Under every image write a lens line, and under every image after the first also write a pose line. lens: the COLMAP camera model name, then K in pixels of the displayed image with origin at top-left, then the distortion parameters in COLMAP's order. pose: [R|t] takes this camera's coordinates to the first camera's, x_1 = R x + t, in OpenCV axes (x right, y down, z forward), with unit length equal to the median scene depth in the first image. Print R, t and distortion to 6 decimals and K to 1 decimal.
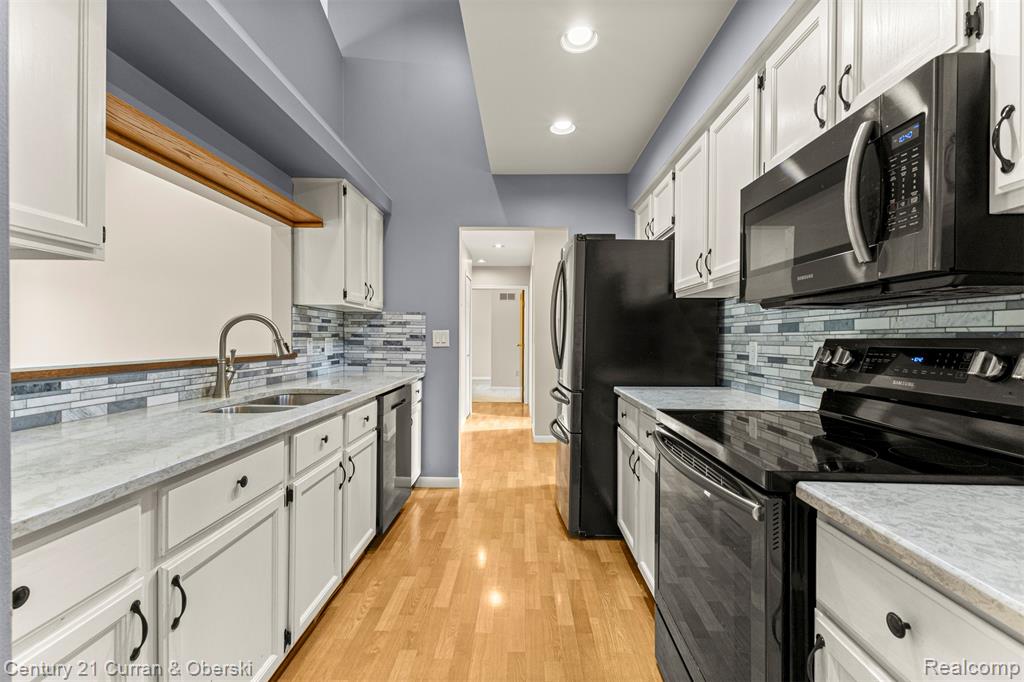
lens RADIAL K [[438.5, 0, 510.4], [0, 438.5, 341.2], [0, 0, 1]] dist [0.009026, -0.004223]
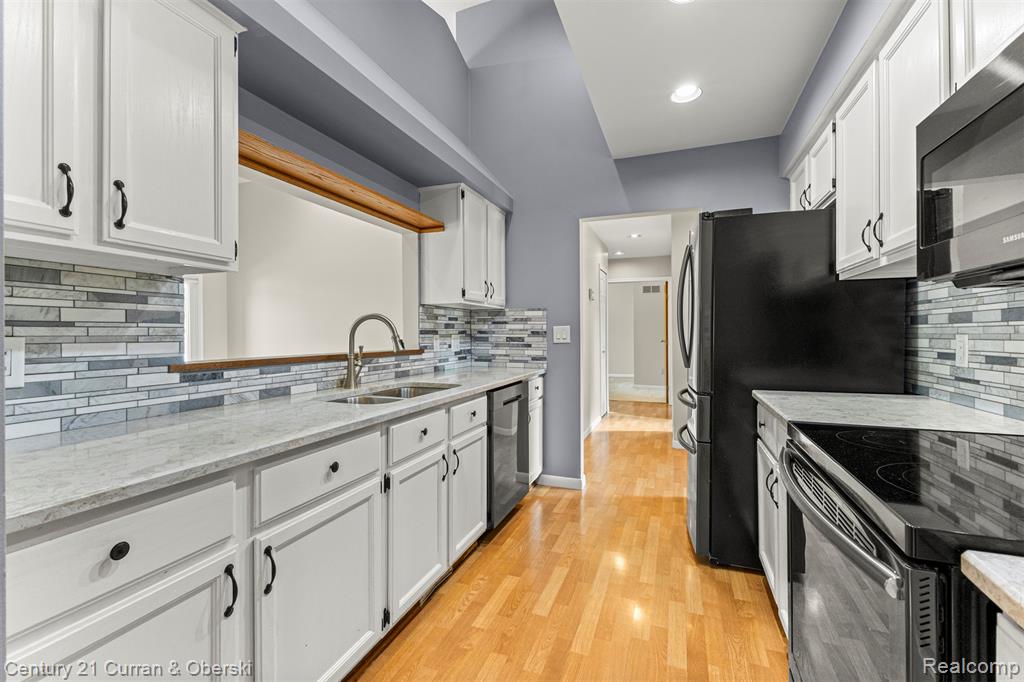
lens RADIAL K [[439.6, 0, 509.4], [0, 439.6, 333.6], [0, 0, 1]] dist [0.007444, -0.000358]
pose [[0.943042, -0.009776, -0.332531, 0.093801], [0.006950, 0.999929, -0.009686, 0.001127], [0.332602, 0.006824, 0.943043, 0.062433]]
